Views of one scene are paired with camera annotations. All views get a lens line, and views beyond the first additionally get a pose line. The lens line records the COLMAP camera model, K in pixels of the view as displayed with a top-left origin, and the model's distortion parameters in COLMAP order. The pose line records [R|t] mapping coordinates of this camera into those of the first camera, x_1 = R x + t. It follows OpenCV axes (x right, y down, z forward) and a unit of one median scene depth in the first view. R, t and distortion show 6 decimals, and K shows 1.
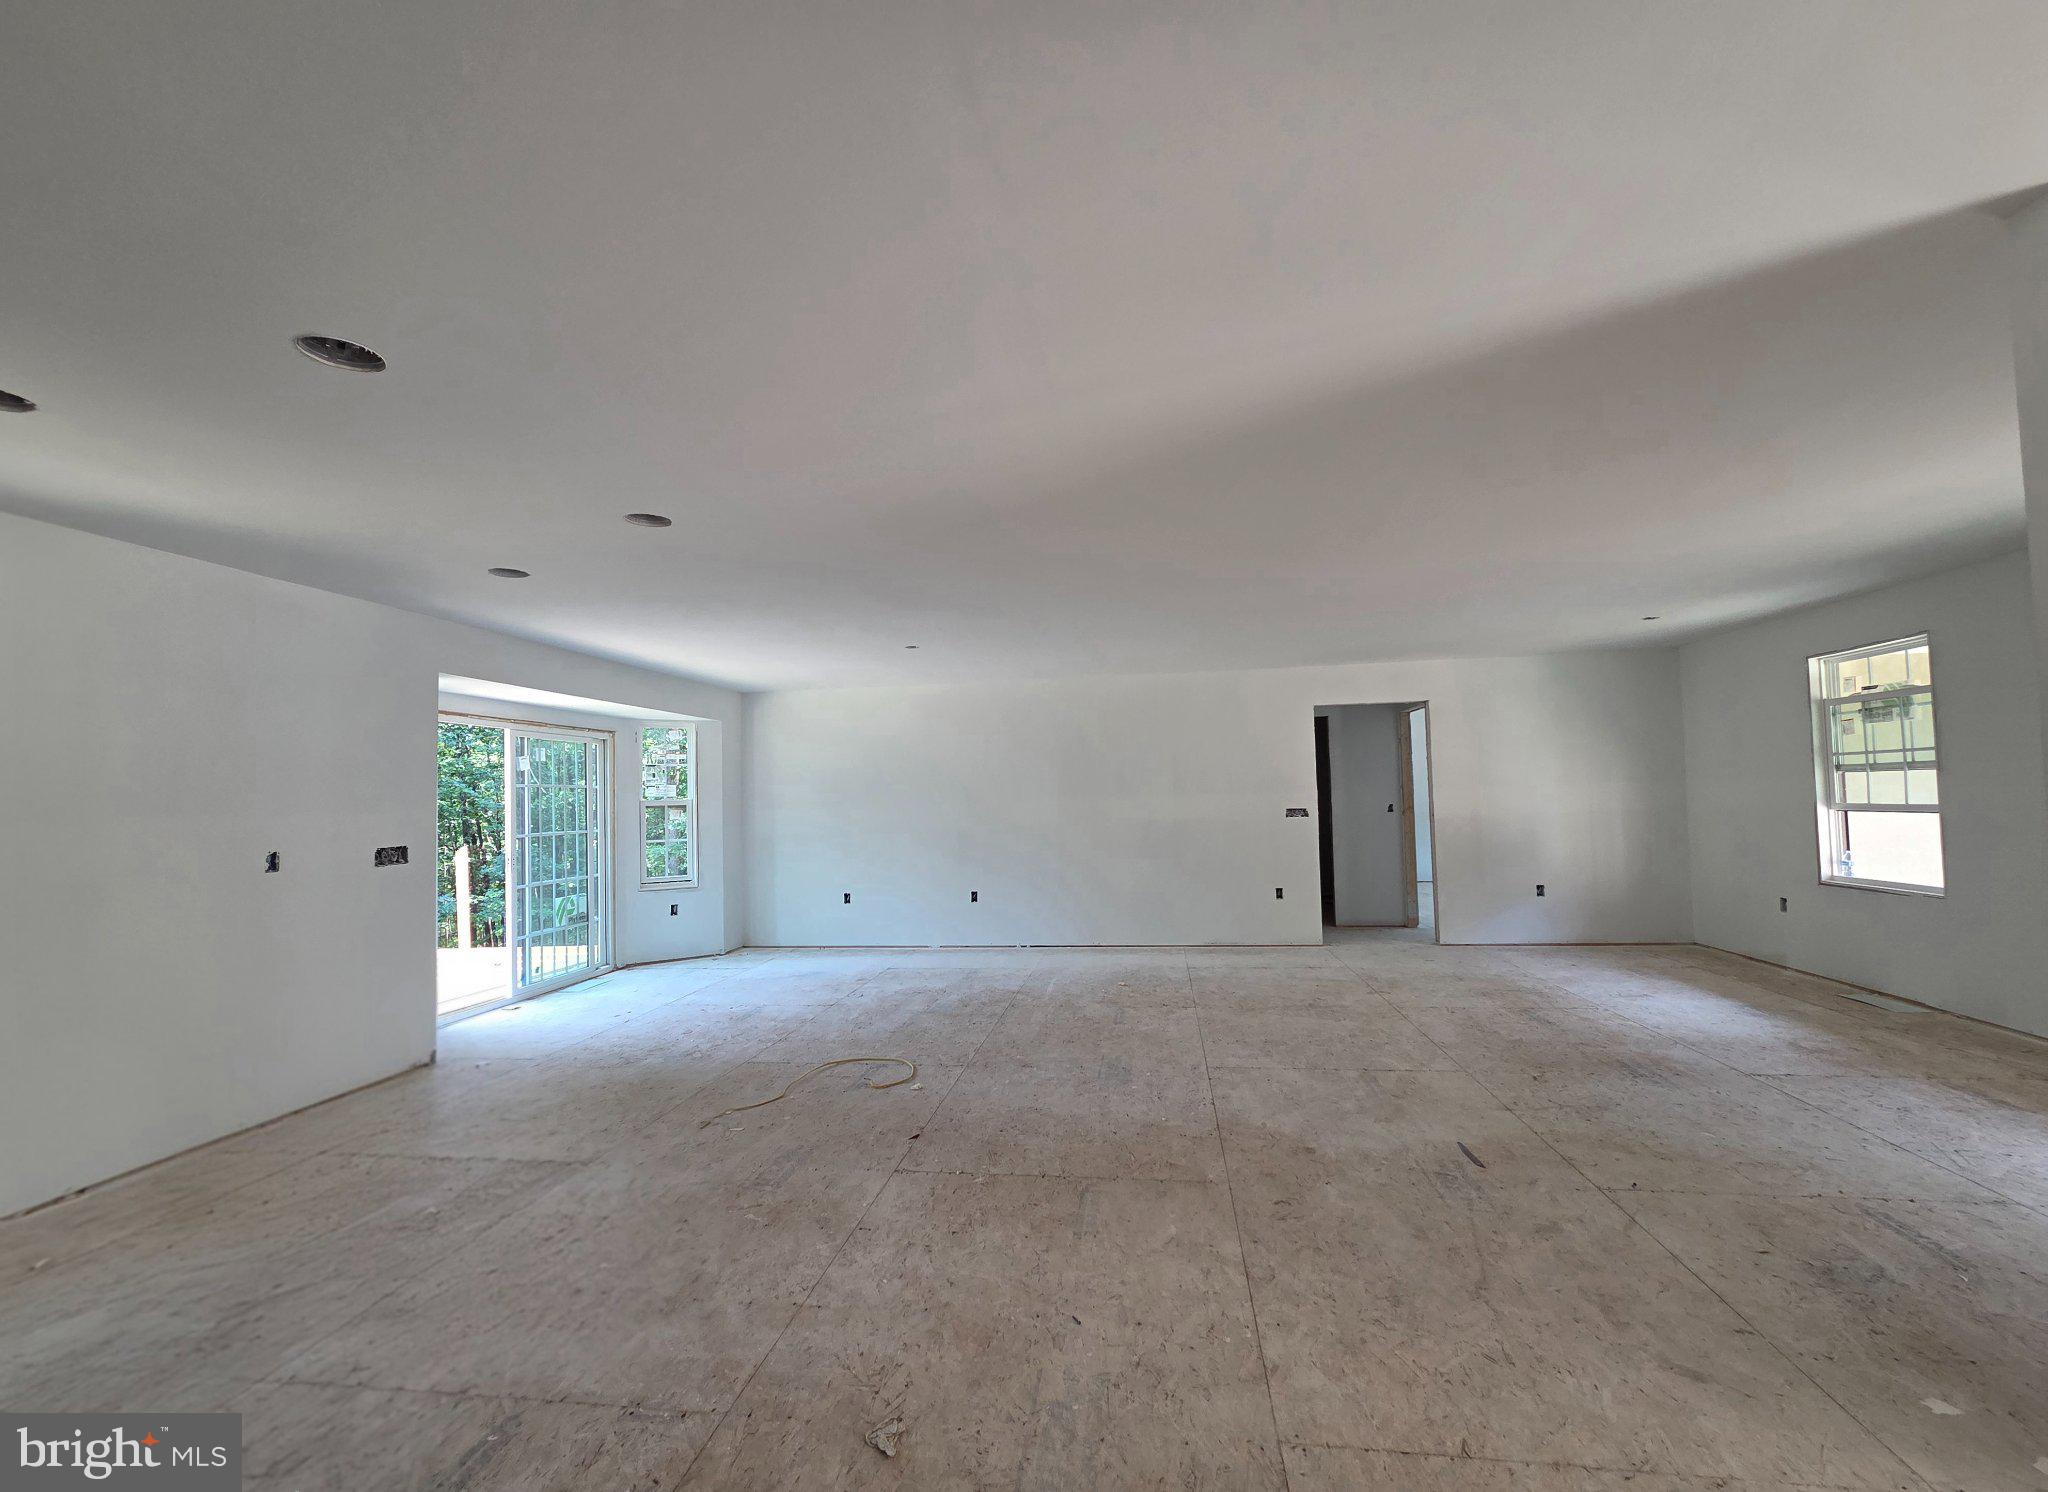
lens RADIAL K [[845.2, 0, 1033.3], [0, 845.2, 769.7], [0, 0, 1]] dist [0.002534, -0.000179]
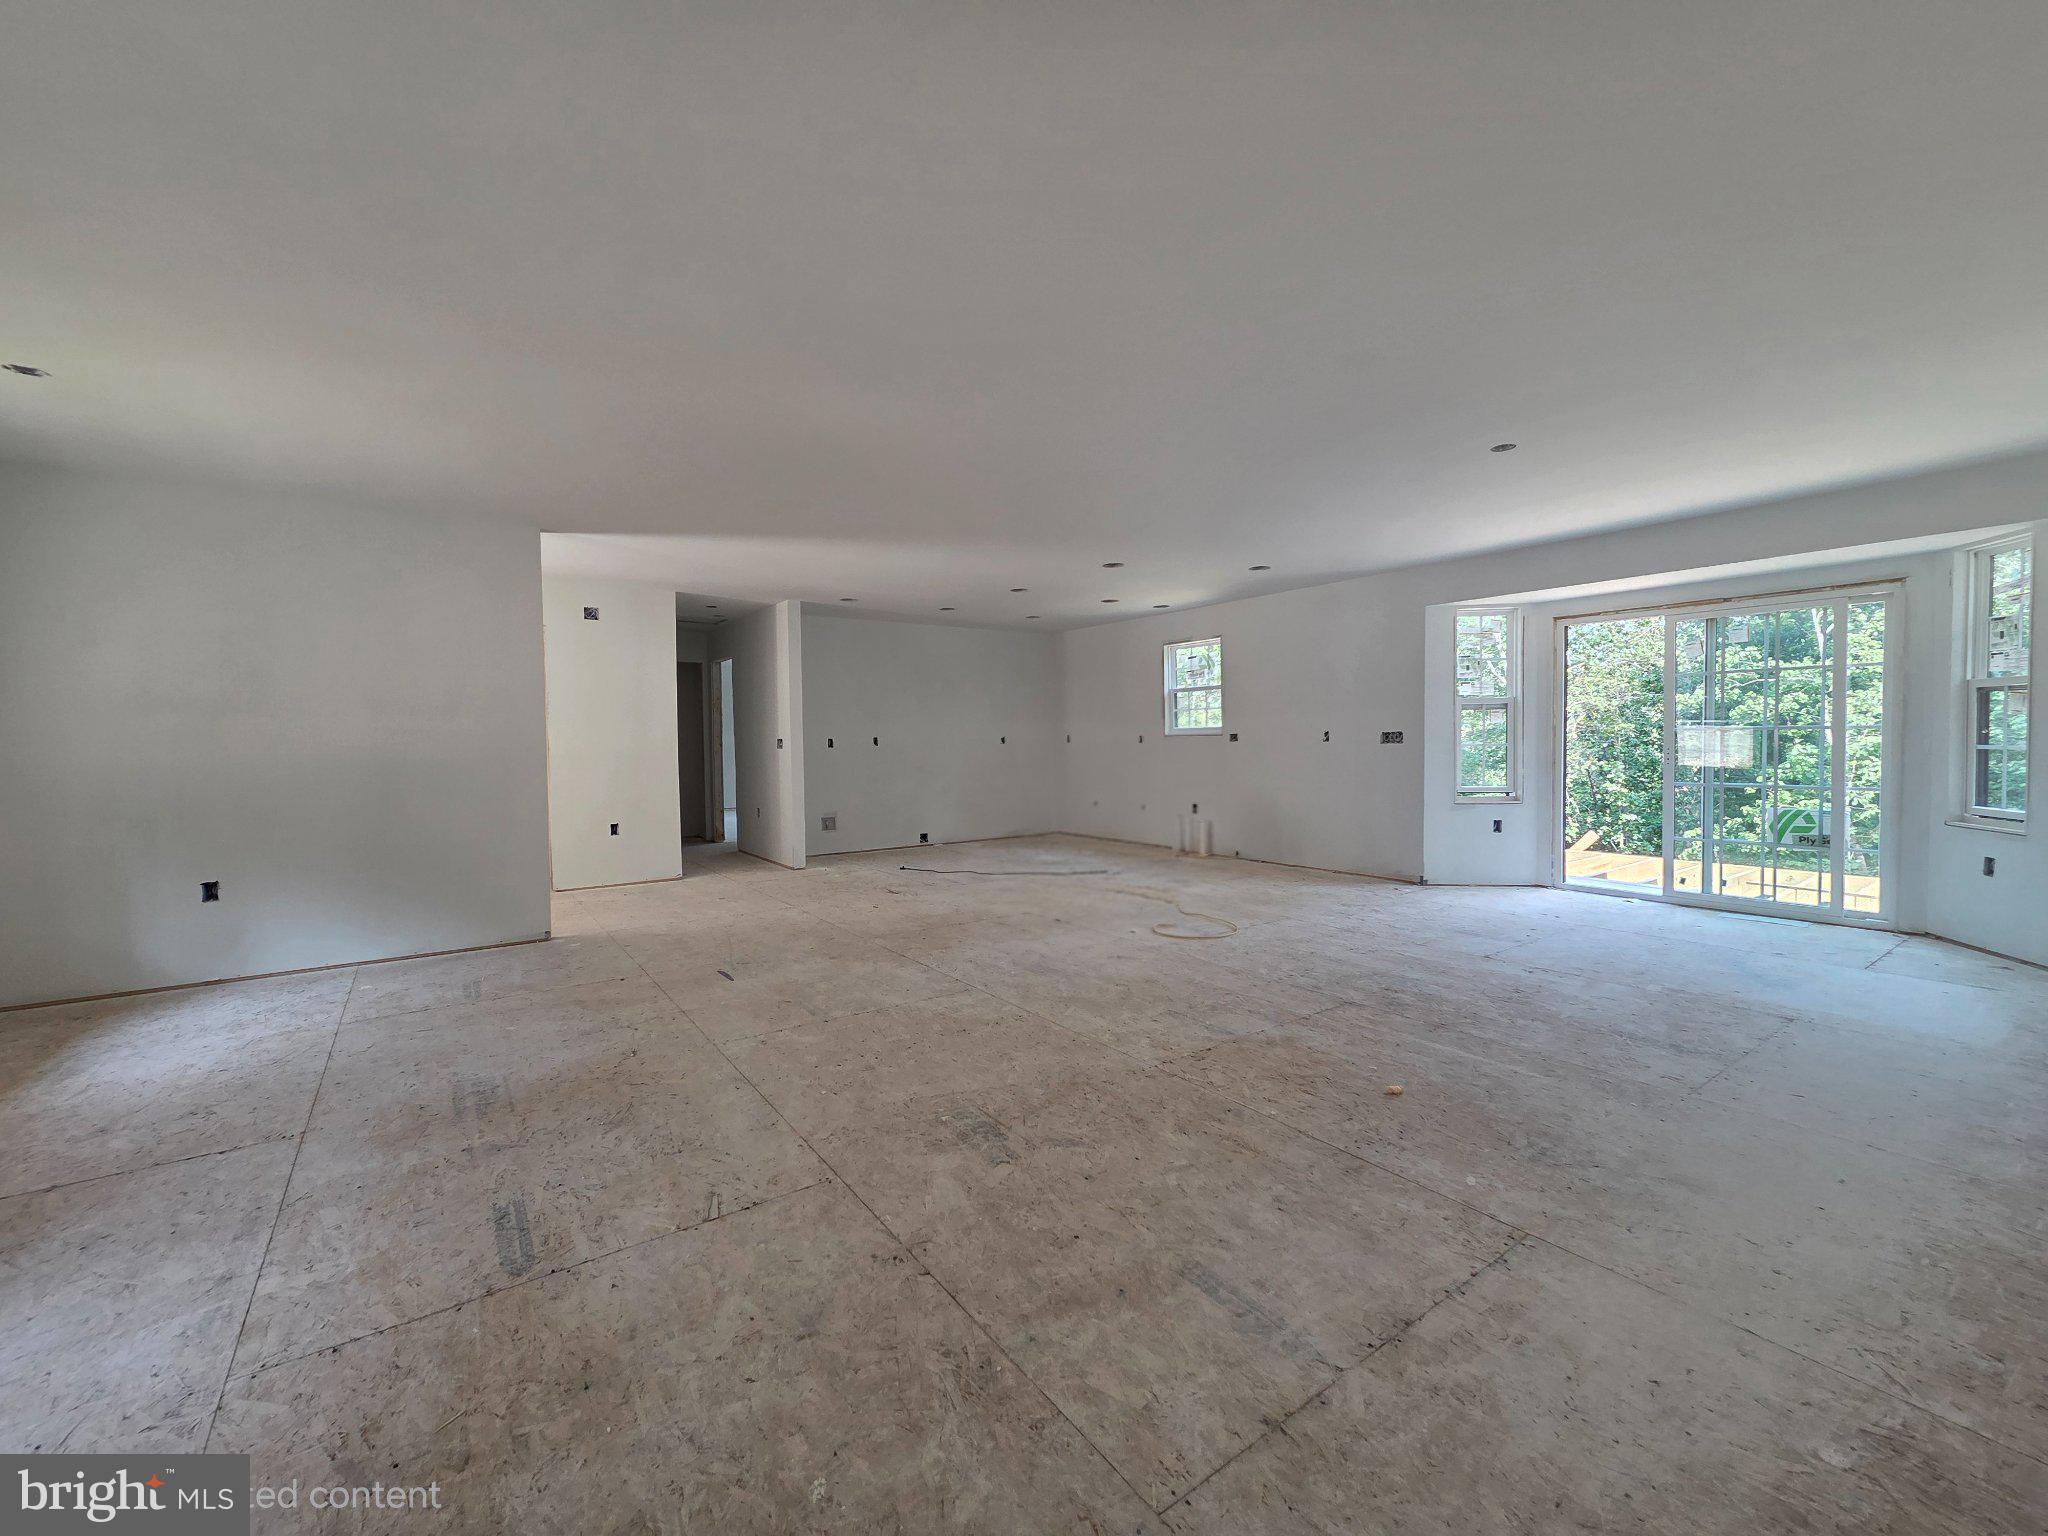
lens RADIAL K [[831.2, 0, 1026.9], [0, 831.2, 767.9], [0, 0, 1]] dist [0.002215, -0.000549]
pose [[-0.722366, 0.061406, -0.688779, 0.762278], [0.055490, 0.997985, 0.030776, 0.074549], [0.689281, -0.015989, -0.724318, 1.648919]]
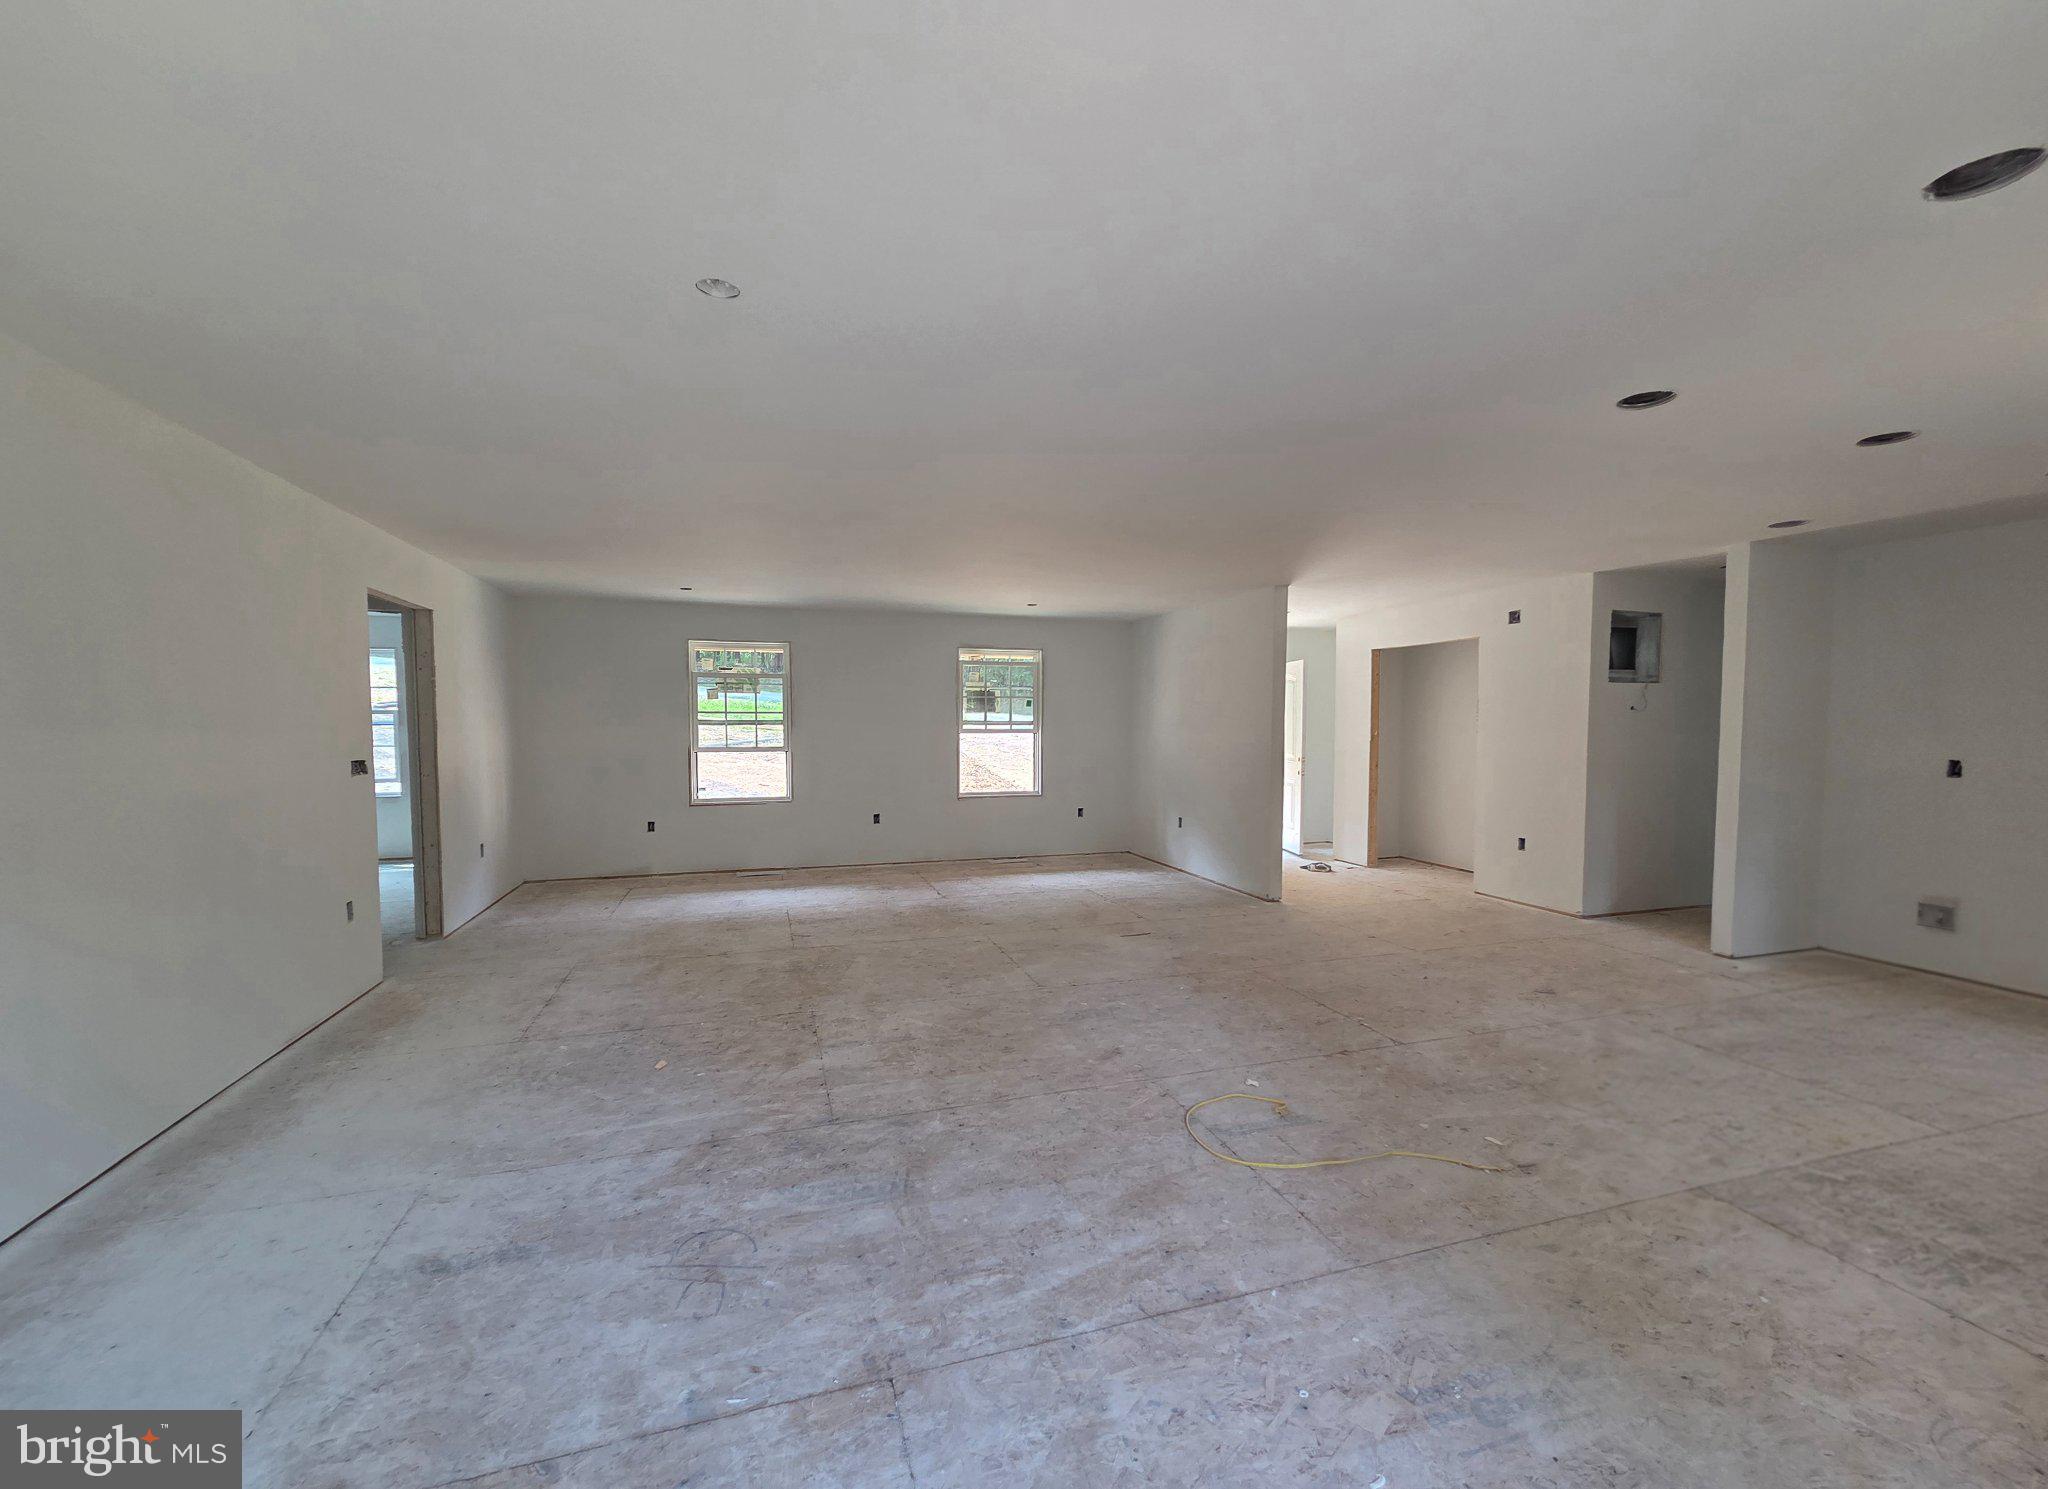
lens RADIAL K [[845.2, 0, 1033.3], [0, 845.2, 768.2], [0, 0, 1]] dist [0.002534, -0.000179]
pose [[-0.443273, -0.020843, 0.896144, -0.706994], [-0.019349, 0.999719, 0.013681, 0.056484], [-0.896178, -0.011275, -0.443552, 1.424623]]
